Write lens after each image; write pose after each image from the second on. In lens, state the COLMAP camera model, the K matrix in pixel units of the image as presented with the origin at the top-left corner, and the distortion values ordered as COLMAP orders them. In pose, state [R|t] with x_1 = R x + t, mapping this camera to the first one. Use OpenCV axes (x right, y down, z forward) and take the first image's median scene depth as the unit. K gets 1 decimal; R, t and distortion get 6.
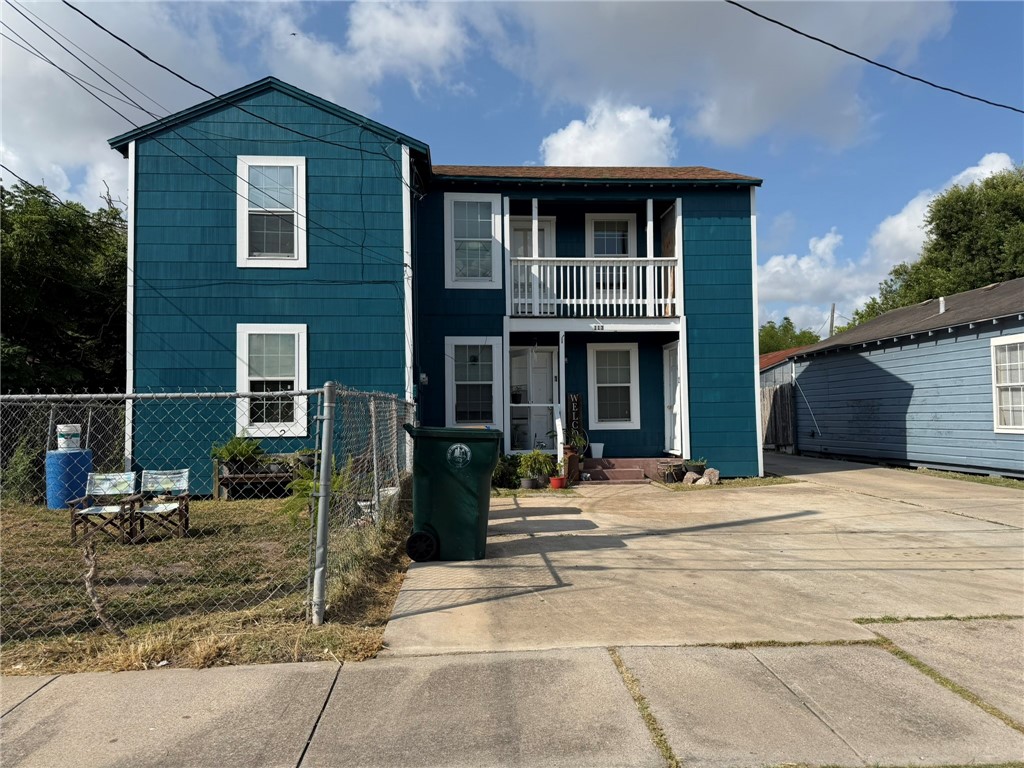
lens RADIAL K [[730.8, 0, 508.4], [0, 730.8, 388.6], [0, 0, 1]] dist [0.056745, -0.063633]
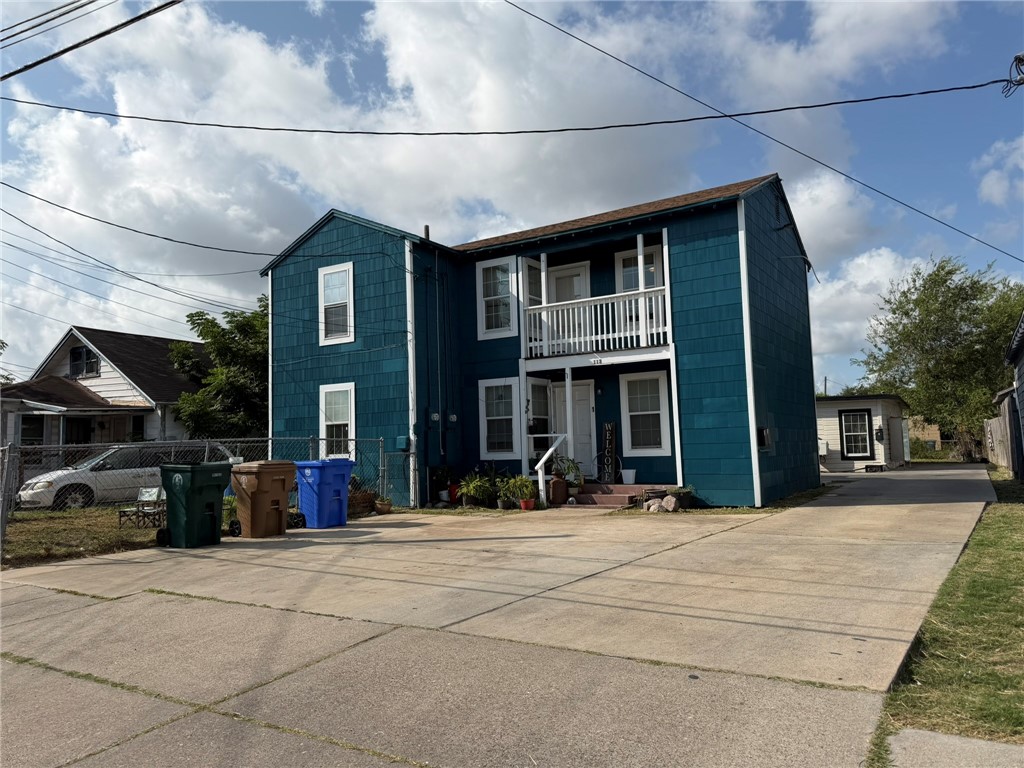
lens RADIAL K [[730.8, 0, 501.3], [0, 730.8, 378.5], [0, 0, 1]] dist [0.056745, -0.063633]
pose [[0.799697, -0.069569, -0.596360, 0.654479], [0.044951, 0.997414, -0.056075, -0.004798], [0.598719, 0.018036, 0.800756, 0.055580]]
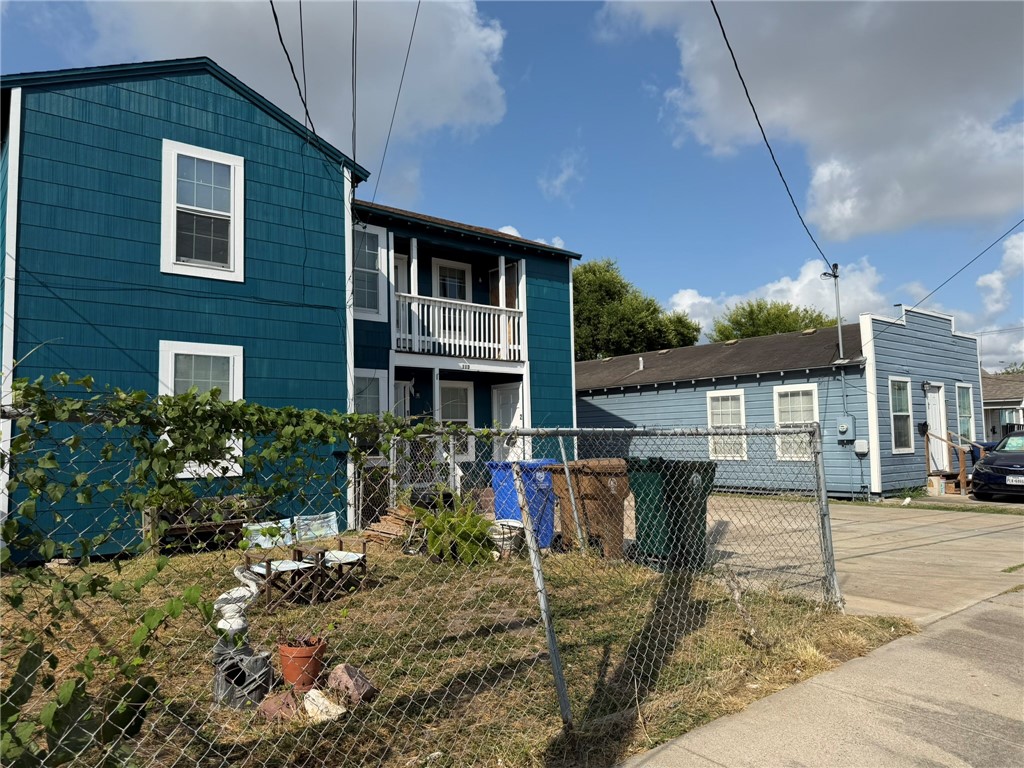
lens RADIAL K [[730.8, 0, 511.7], [0, 730.8, 389.5], [0, 0, 1]] dist [0.056745, -0.063633]
pose [[0.813778, 0.039907, 0.579803, -0.445219], [-0.013826, 0.998687, -0.049332, 0.001642], [-0.581011, 0.032129, 0.813261, 0.089815]]
